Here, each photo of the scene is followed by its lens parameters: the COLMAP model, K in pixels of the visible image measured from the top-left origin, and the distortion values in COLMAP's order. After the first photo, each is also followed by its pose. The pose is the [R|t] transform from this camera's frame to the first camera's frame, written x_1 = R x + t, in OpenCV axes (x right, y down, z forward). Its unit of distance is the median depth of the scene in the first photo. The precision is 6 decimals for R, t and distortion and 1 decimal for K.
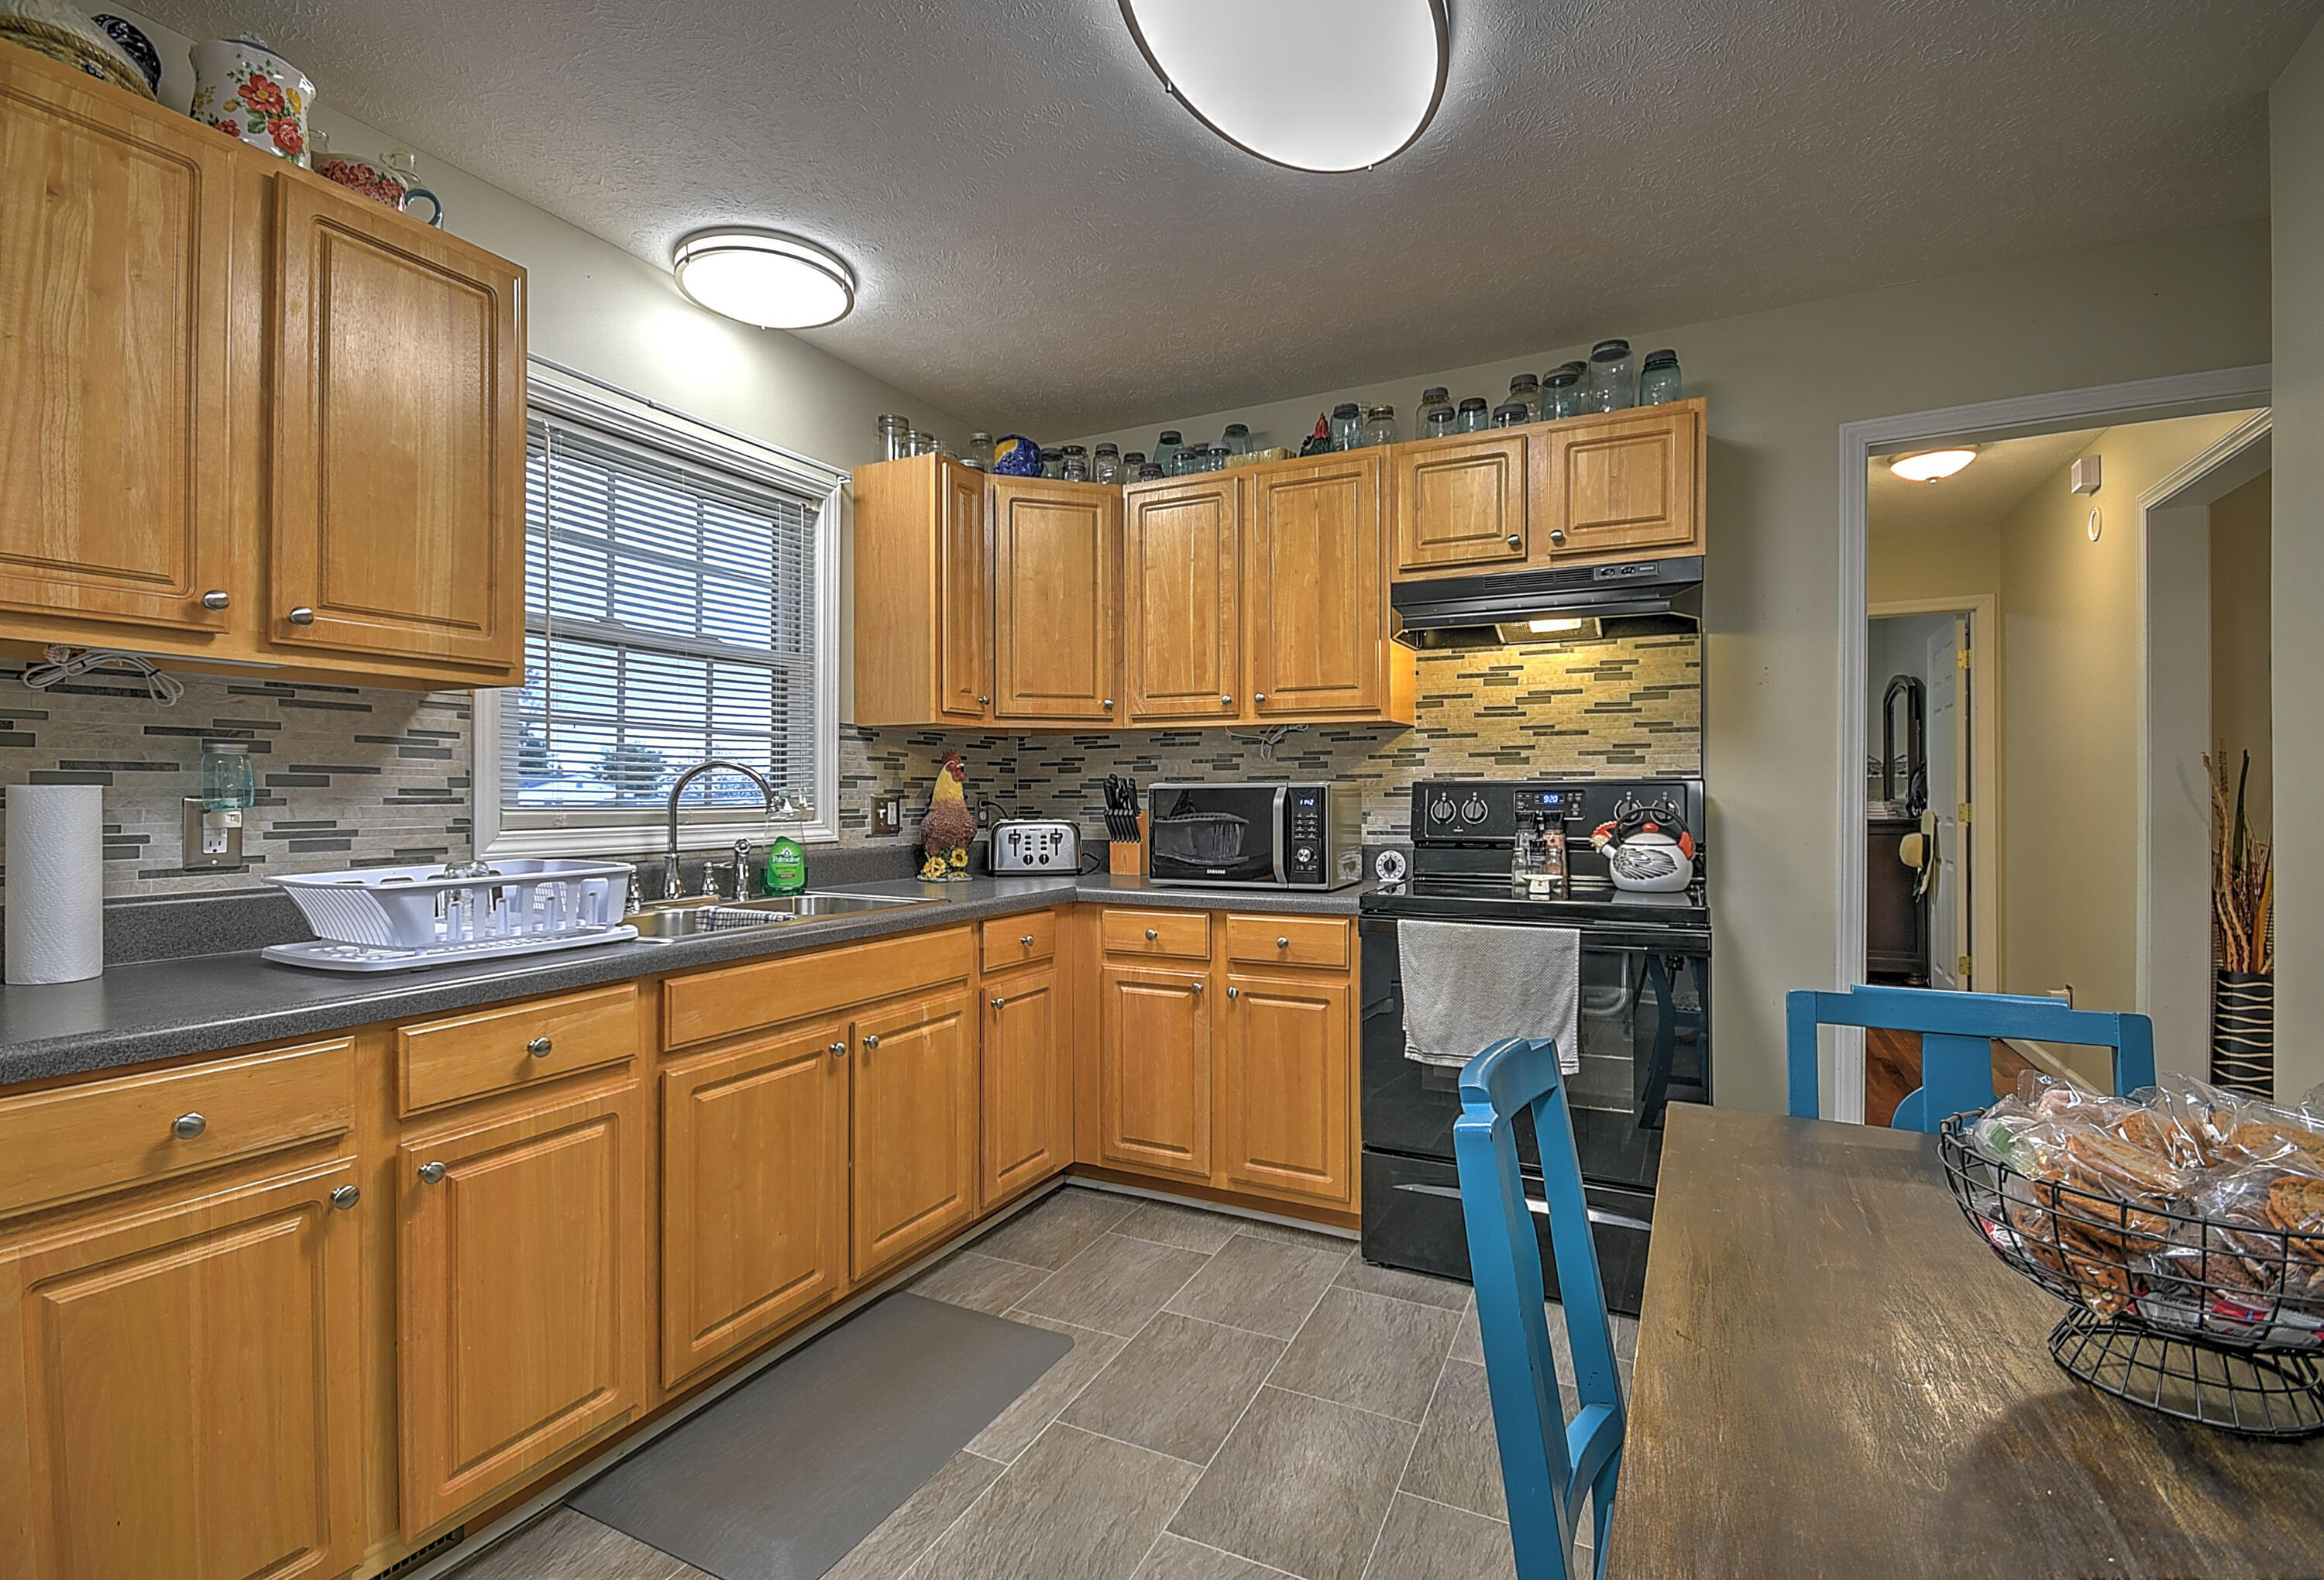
lens RADIAL K [[1033.7, 0, 1162.0], [0, 1033.7, 790.0], [0, 0, 1]] dist [-0.002490, -0.000226]
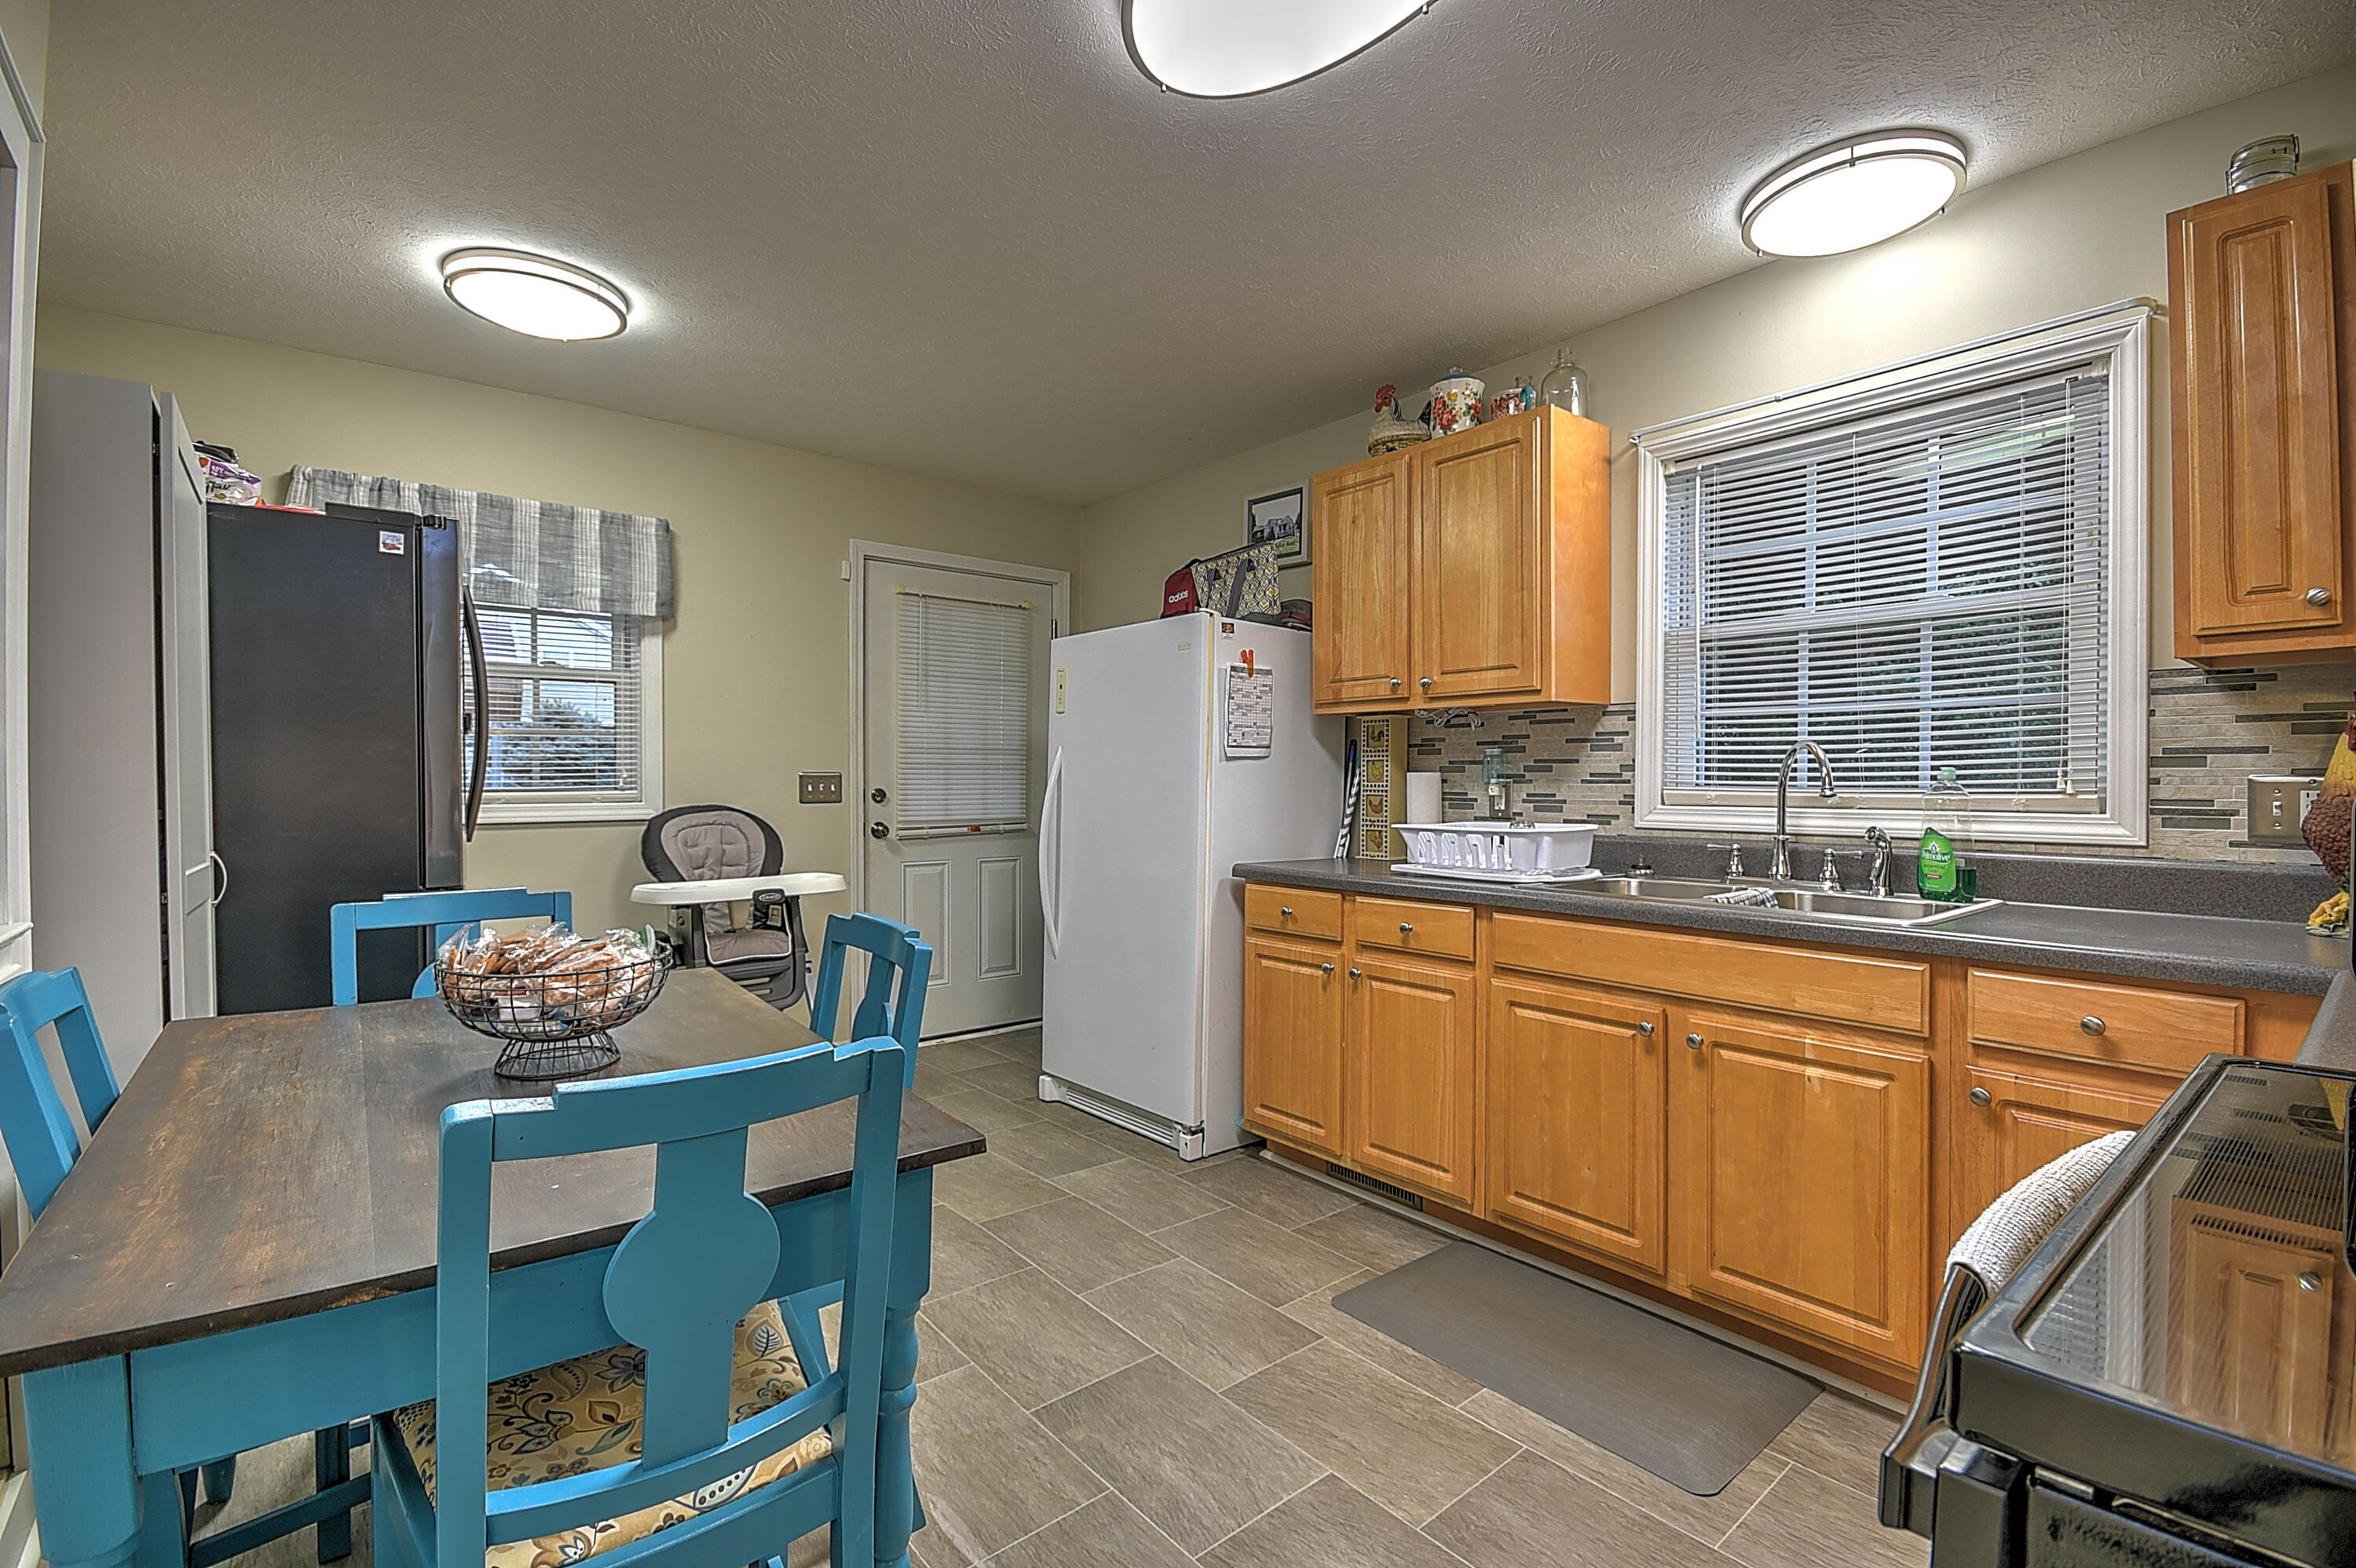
lens RADIAL K [[1038.1, 0, 1173.2], [0, 1038.1, 784.5], [0, 0, 1]] dist [-0.004648, -0.000292]
pose [[-0.402846, 0.005332, -0.915252, 0.824918], [0.002805, 0.999986, 0.004591, 0.006420], [0.915263, -0.000718, -0.402855, 1.021285]]
